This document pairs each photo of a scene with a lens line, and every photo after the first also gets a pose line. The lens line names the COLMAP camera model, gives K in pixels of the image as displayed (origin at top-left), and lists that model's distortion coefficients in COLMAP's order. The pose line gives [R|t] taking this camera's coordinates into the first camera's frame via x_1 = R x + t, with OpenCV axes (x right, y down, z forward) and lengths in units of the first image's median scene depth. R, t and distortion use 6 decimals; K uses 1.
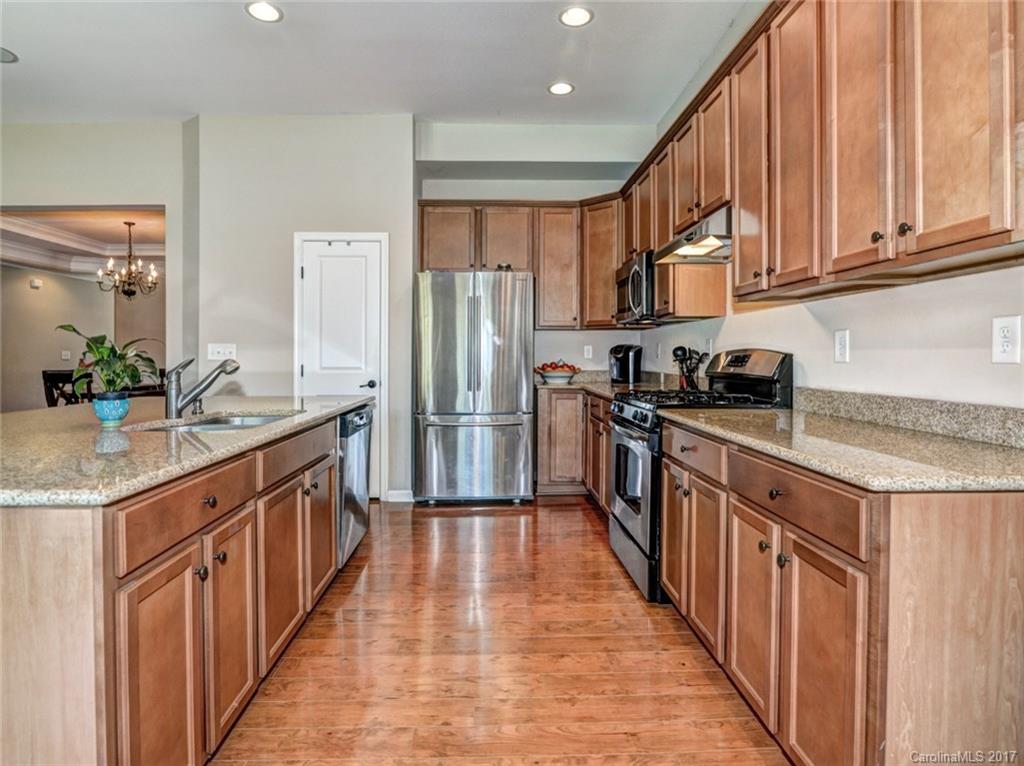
lens RADIAL K [[555.5, 0, 489.9], [0, 555.5, 358.2], [0, 0, 1]] dist [-0.017425, -0.000894]
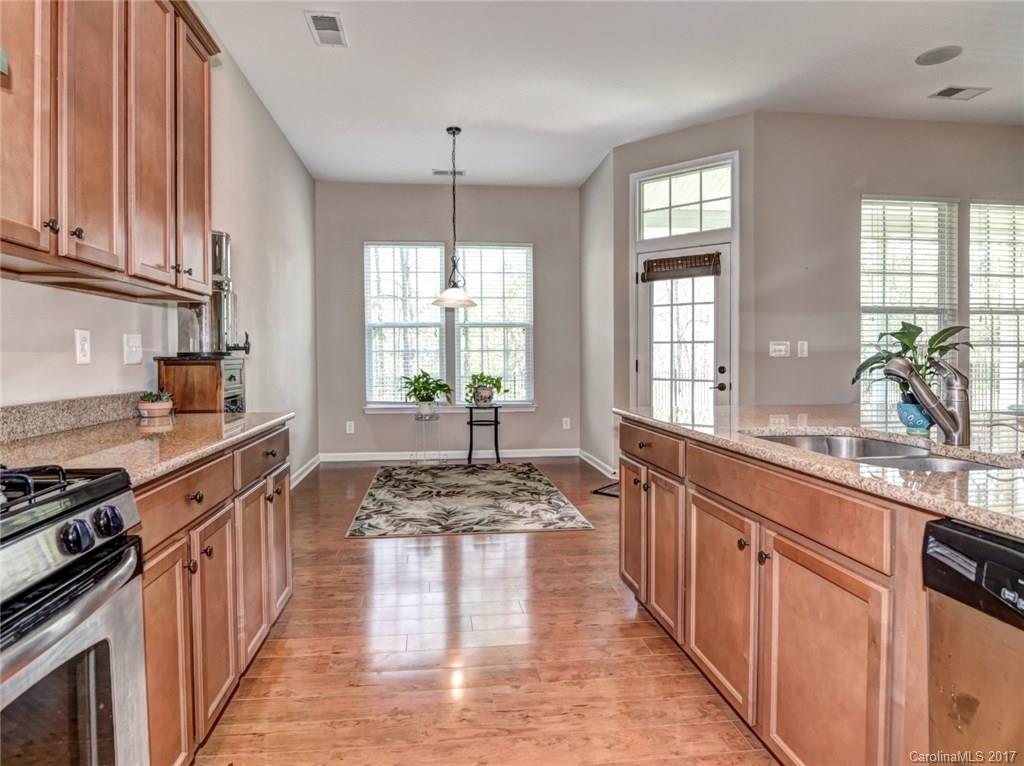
lens RADIAL K [[584.8, 0, 484.1], [0, 584.8, 365.6], [0, 0, 1]] dist [-0.027306, -0.001836]
pose [[-0.996508, 0.008338, -0.083080, 0.066858], [0.006934, 0.999828, 0.017175, -0.004405], [0.083209, 0.016539, -0.996395, 1.857348]]
